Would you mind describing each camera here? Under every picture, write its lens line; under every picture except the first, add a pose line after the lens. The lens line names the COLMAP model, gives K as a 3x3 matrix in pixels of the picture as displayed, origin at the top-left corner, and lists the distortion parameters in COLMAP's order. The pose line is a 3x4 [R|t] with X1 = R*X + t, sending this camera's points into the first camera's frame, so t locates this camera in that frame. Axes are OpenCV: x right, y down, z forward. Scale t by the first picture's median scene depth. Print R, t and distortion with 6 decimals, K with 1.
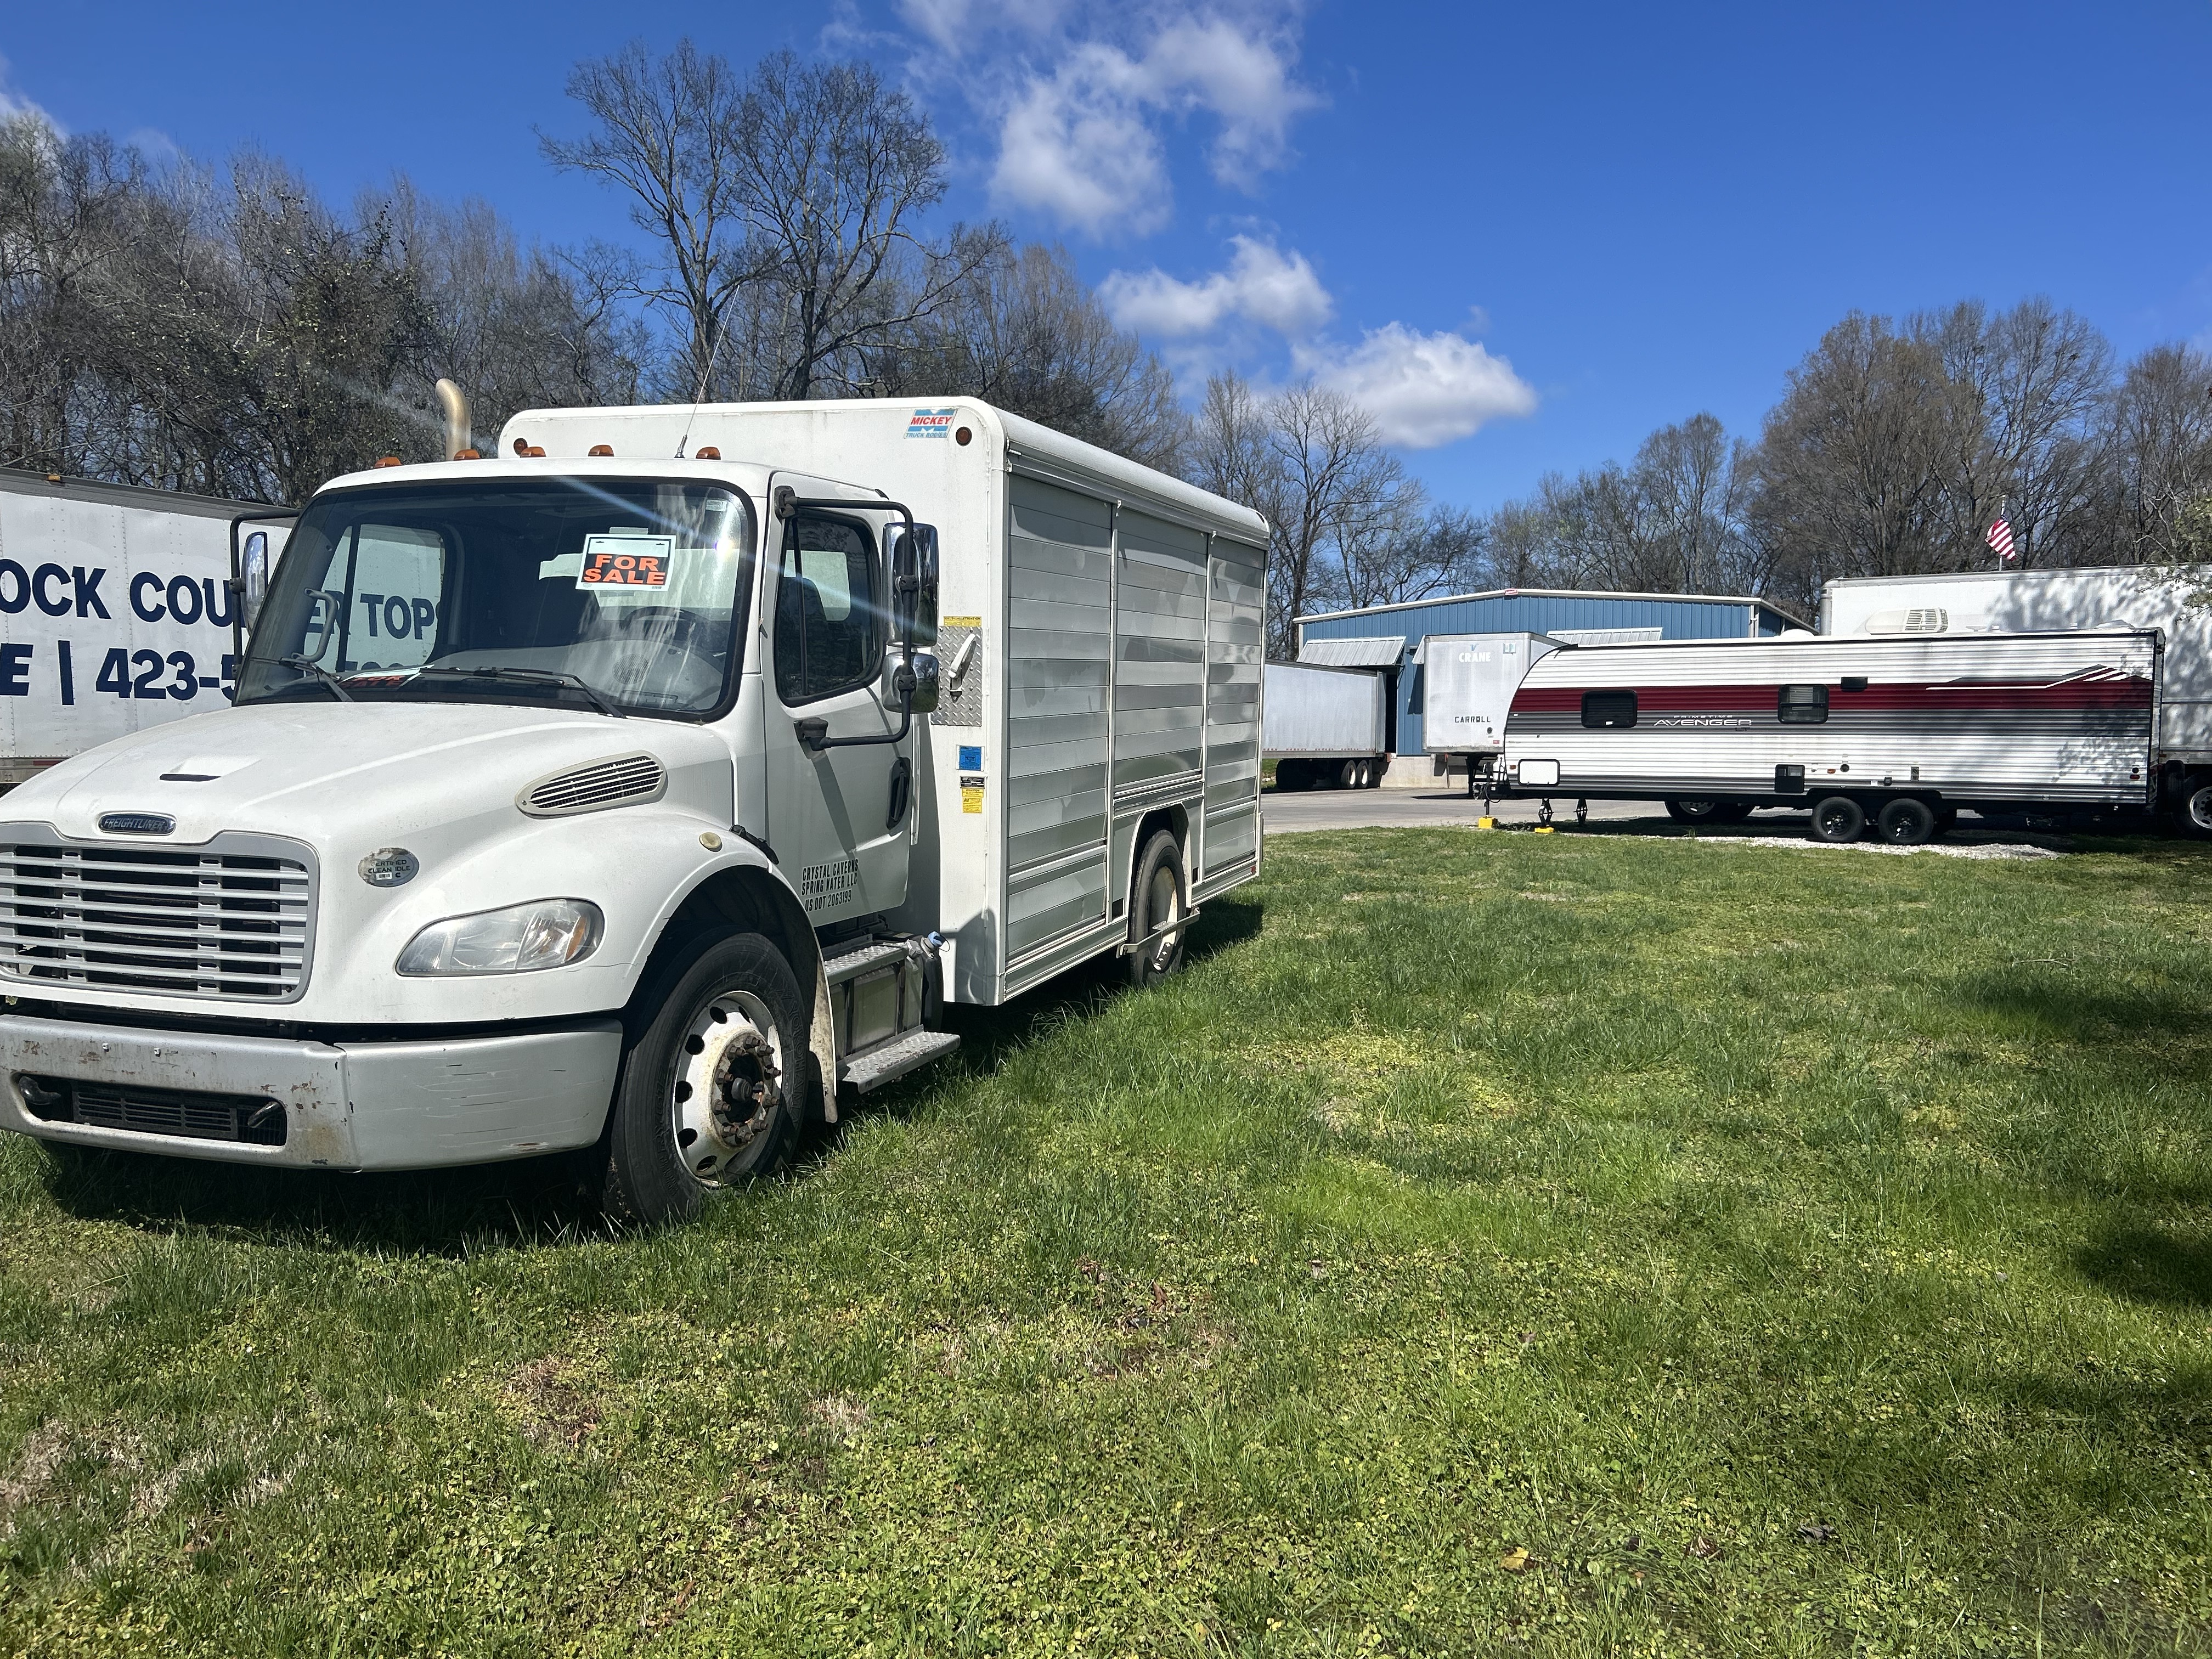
lens RADIAL K [[1684.1, 0, 1106.6], [0, 1684.1, 874.9], [0, 0, 1]] dist [0.041581, -0.000427]
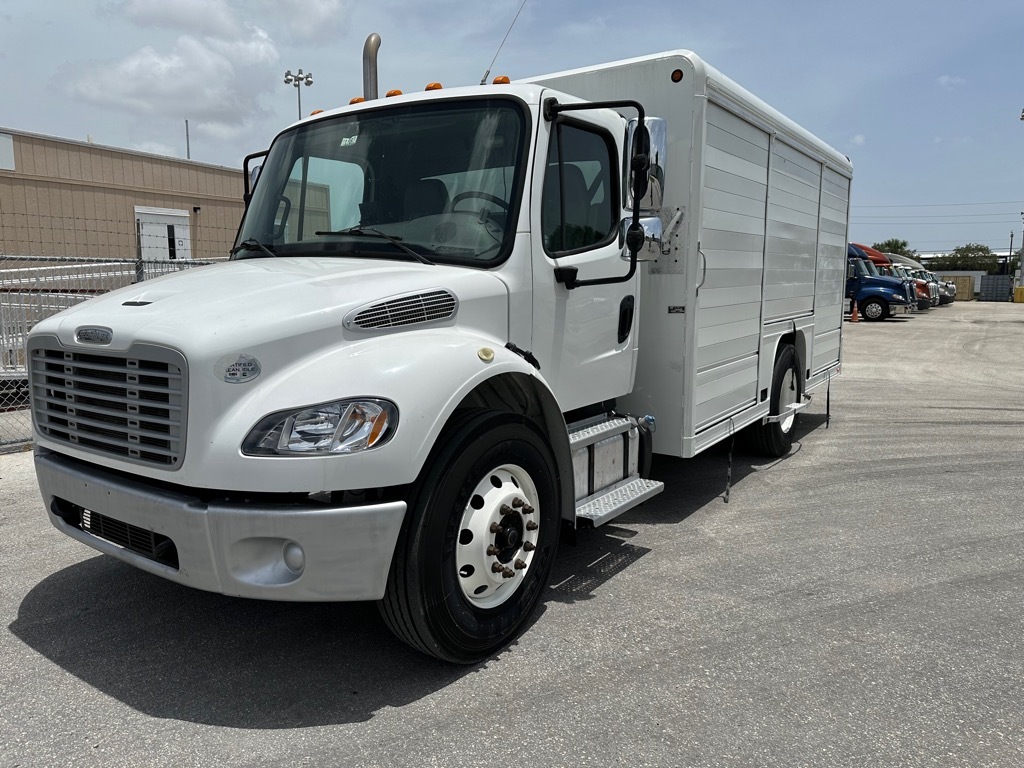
lens RADIAL K [[715.9, 0, 512.0], [0, 715.9, 384.0], [0, 0, 1]] dist [0.005467, 0.000431]
pose [[0.961595, 0.031635, -0.272644, -0.059106], [-0.021411, 0.998954, 0.040395, -0.019247], [0.273637, -0.033006, 0.961267, 0.451571]]
